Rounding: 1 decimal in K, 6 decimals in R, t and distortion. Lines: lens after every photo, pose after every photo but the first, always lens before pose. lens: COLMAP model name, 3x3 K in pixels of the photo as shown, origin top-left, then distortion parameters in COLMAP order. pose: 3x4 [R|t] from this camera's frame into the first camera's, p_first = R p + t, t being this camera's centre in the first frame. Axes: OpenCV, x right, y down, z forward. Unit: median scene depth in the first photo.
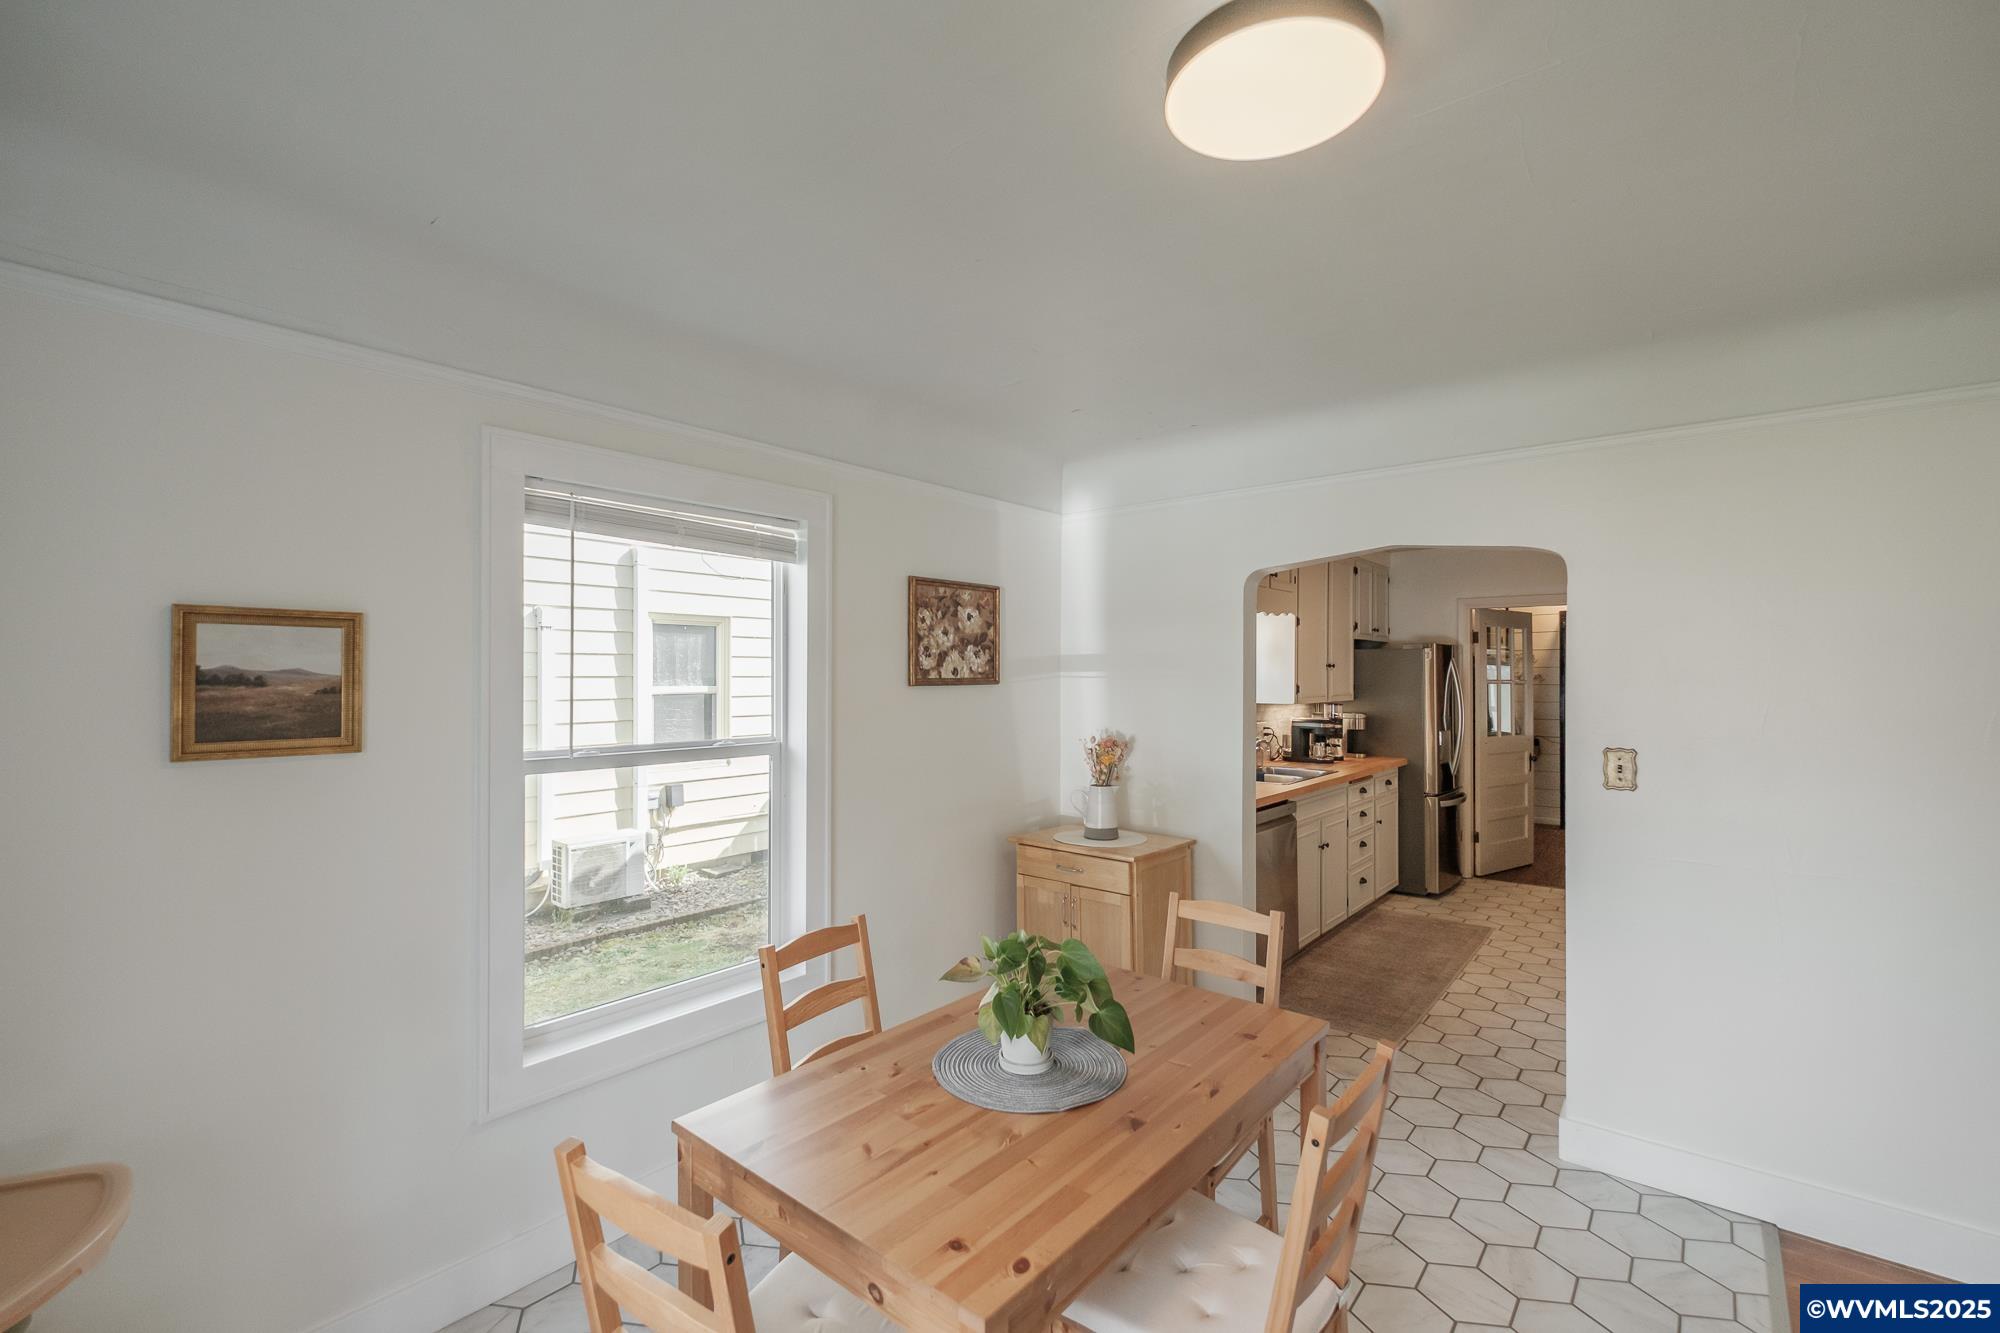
lens RADIAL K [[876.2, 0, 1000.0], [0, 876.2, 666.5], [0, 0, 1]] dist [-0.002785, -0.000540]
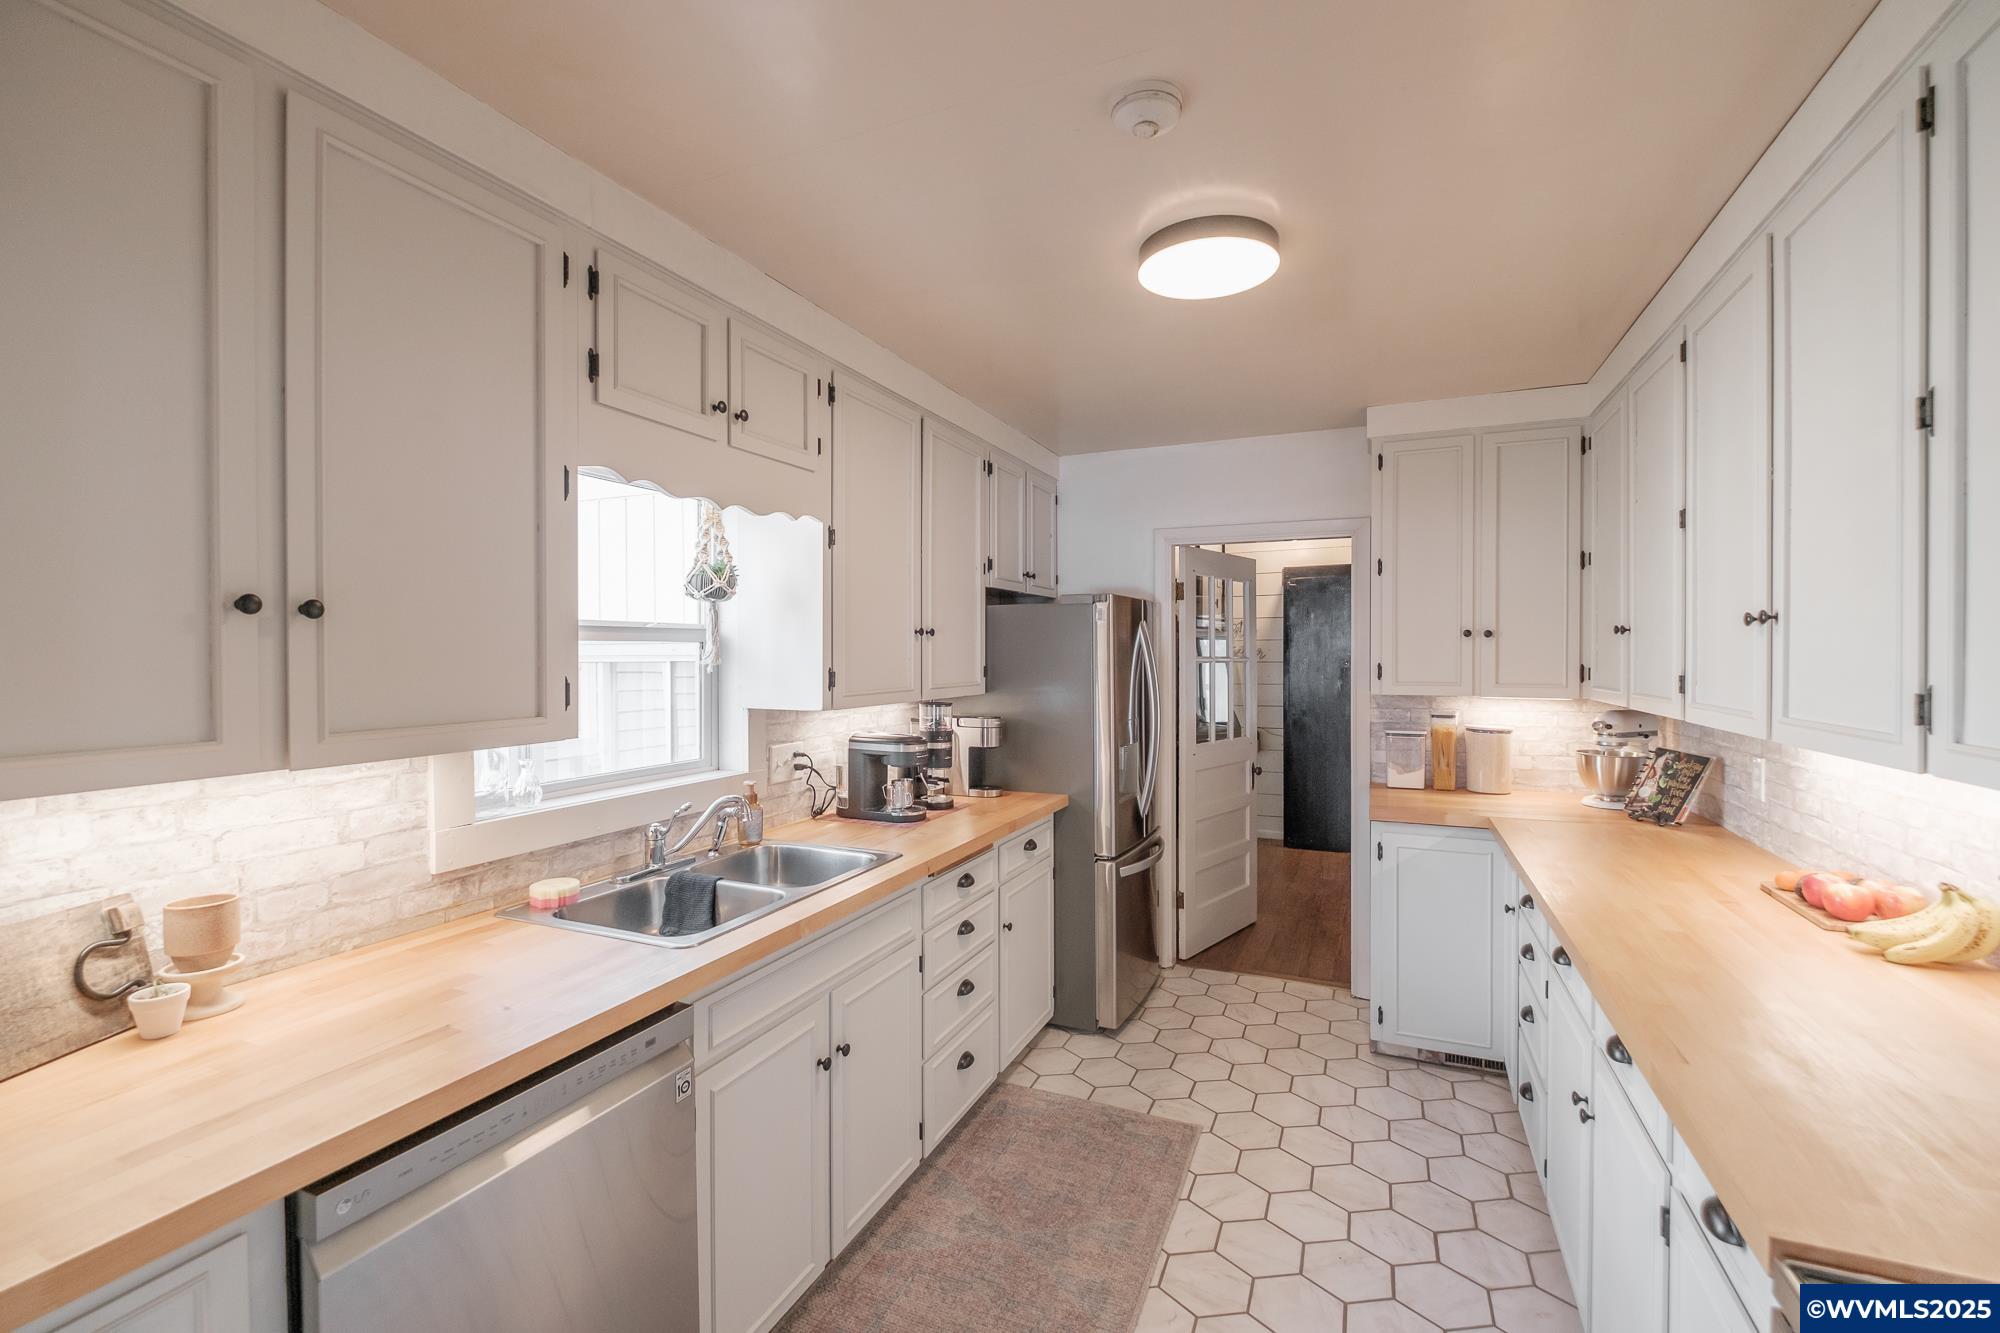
lens RADIAL K [[857.3, 0, 1000.0], [0, 857.3, 666.5], [0, 0, 1]] dist [-0.039602, -0.000076]
pose [[0.962559, -0.009508, 0.270904, 0.266709], [0.003452, 0.999734, 0.022822, 0.007886], [-0.271049, -0.021032, 0.962336, 0.467760]]
